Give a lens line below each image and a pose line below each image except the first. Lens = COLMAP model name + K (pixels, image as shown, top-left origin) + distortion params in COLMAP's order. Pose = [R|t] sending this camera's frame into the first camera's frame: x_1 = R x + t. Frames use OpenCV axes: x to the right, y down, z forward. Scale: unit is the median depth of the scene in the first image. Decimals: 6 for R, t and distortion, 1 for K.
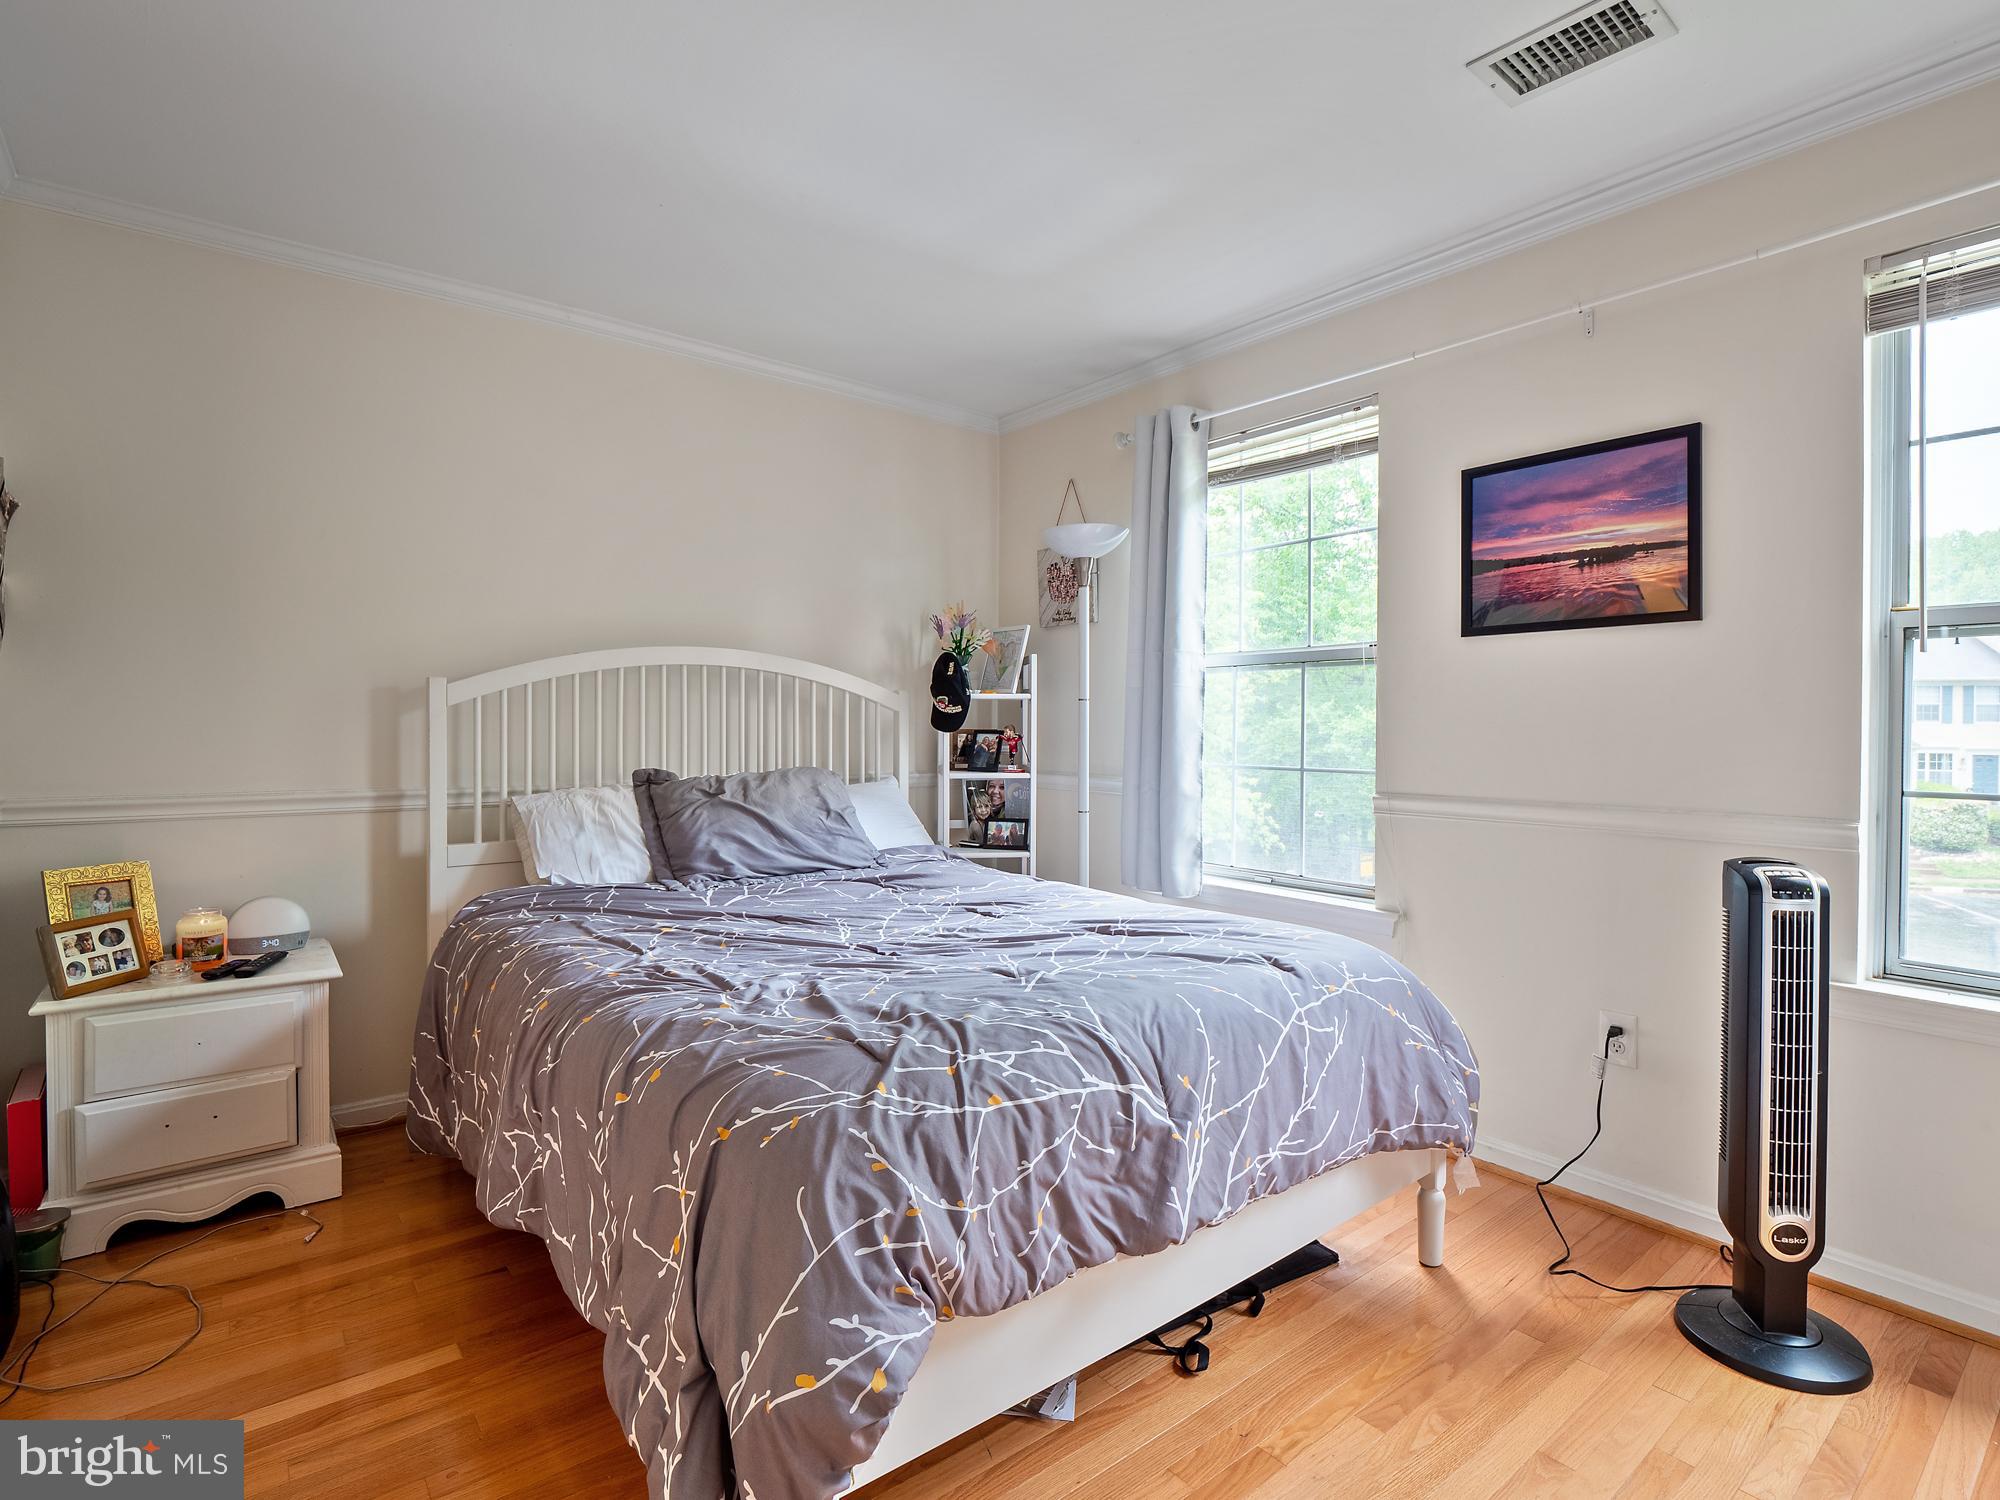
lens RADIAL K [[1003.7, 0, 1010.2], [0, 1003.7, 737.9], [0, 0, 1]] dist [-0.003426, -0.011815]
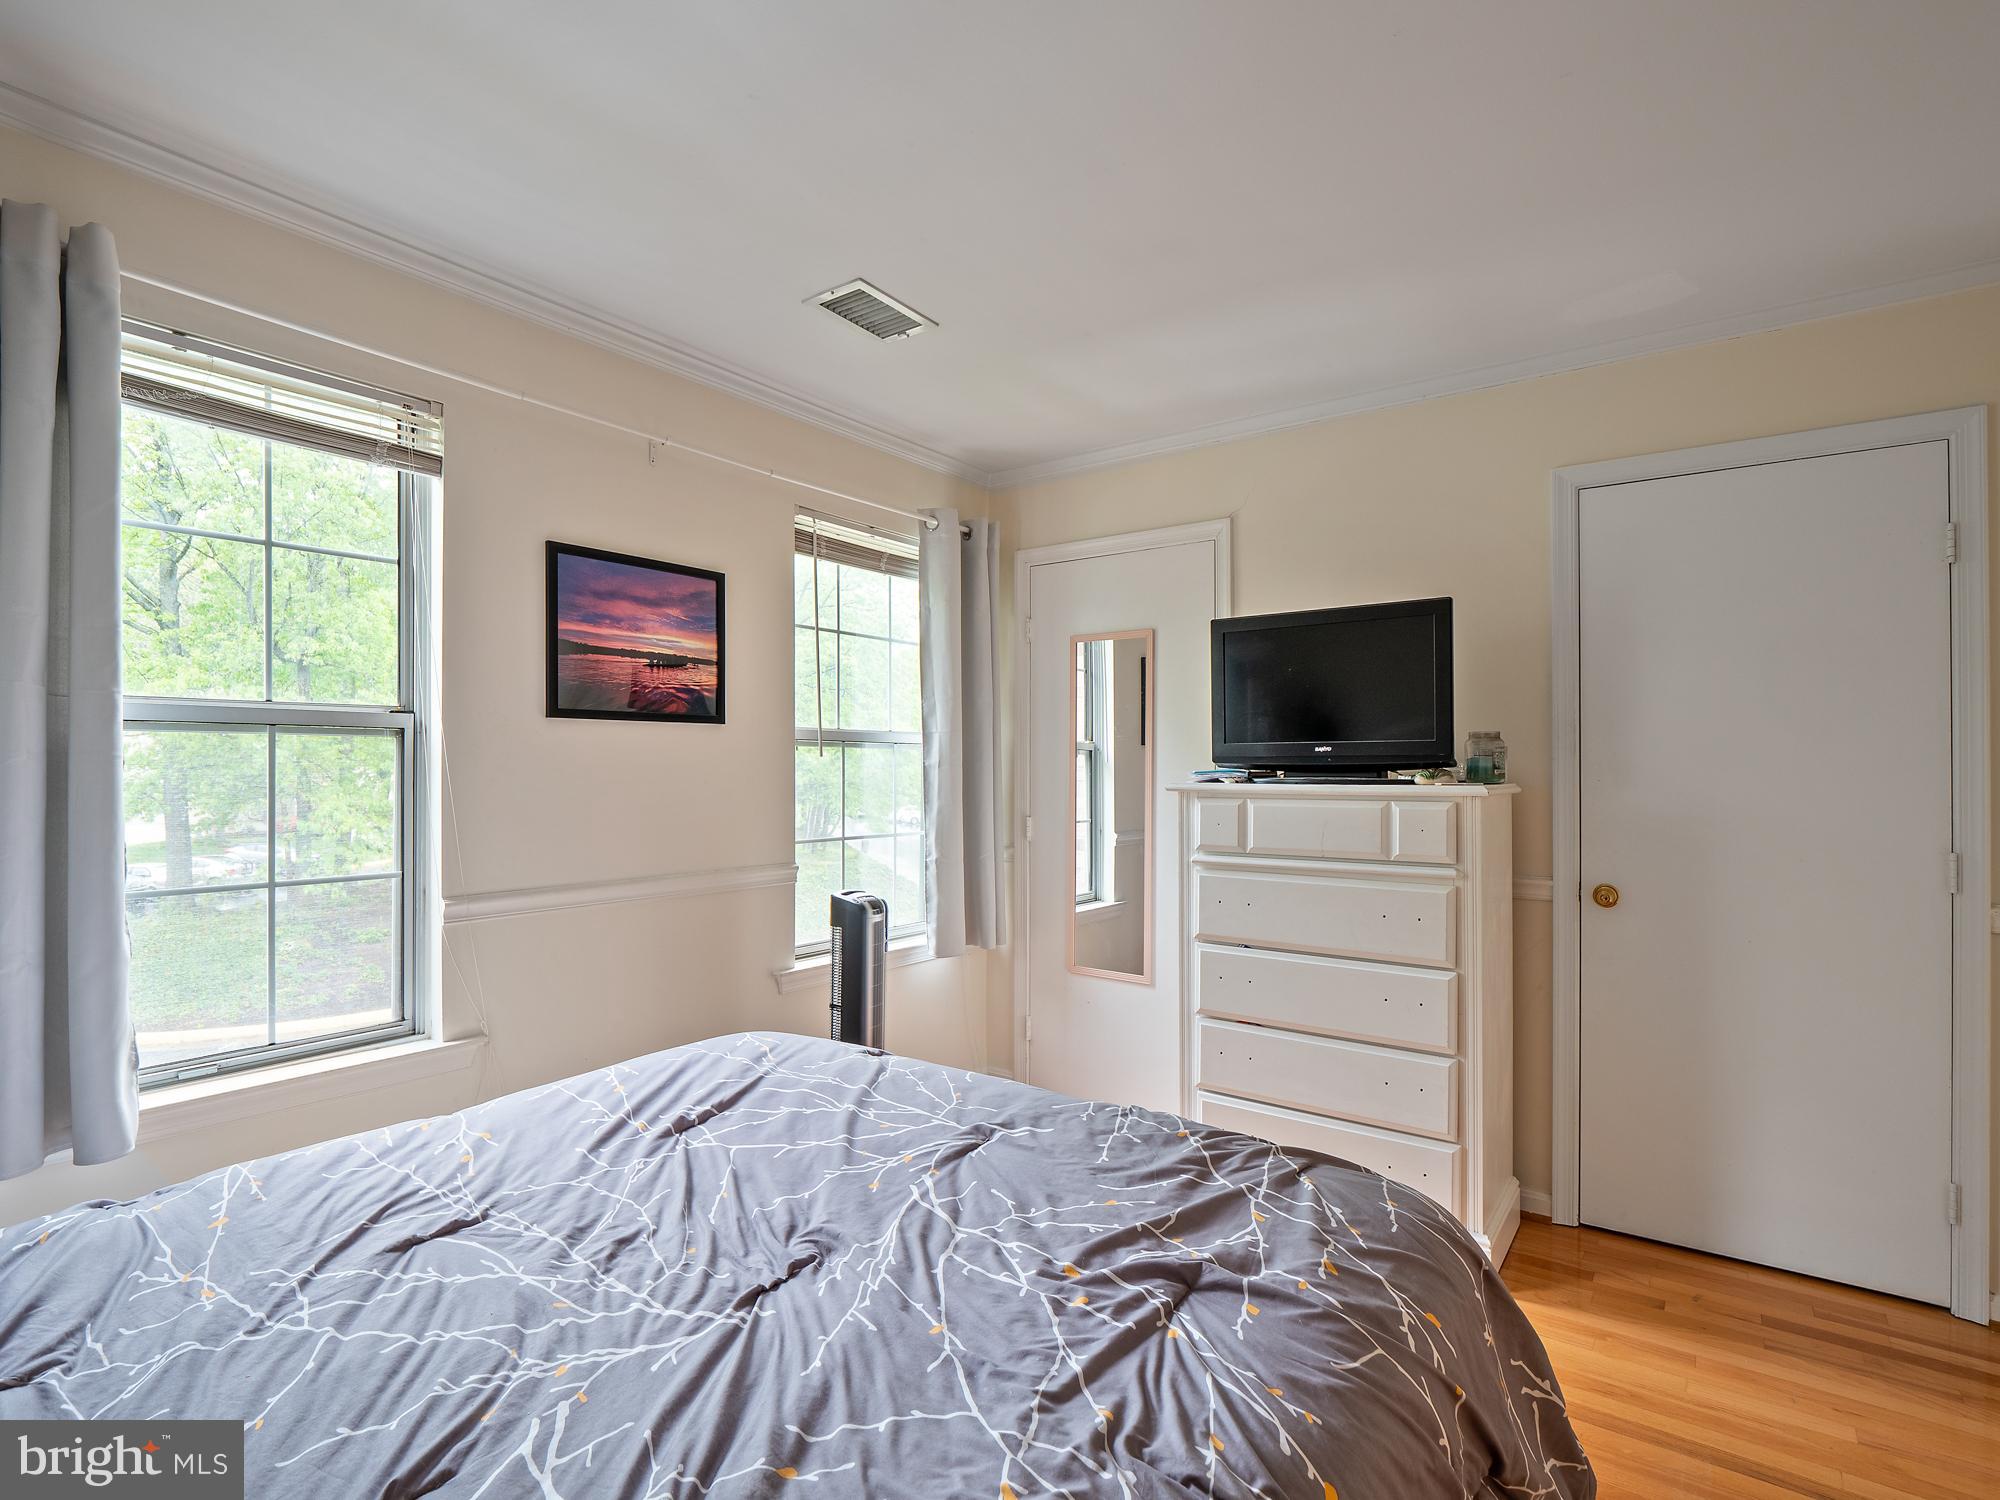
lens RADIAL K [[979.0, 0, 1006.2], [0, 979.0, 758.0], [0, 0, 1]] dist [-0.009846, -0.002217]
pose [[-0.257071, 0.004044, 0.966384, -0.585648], [0.006770, 0.999974, -0.002384, -0.061192], [-0.966369, 0.005930, -0.257091, 0.879302]]
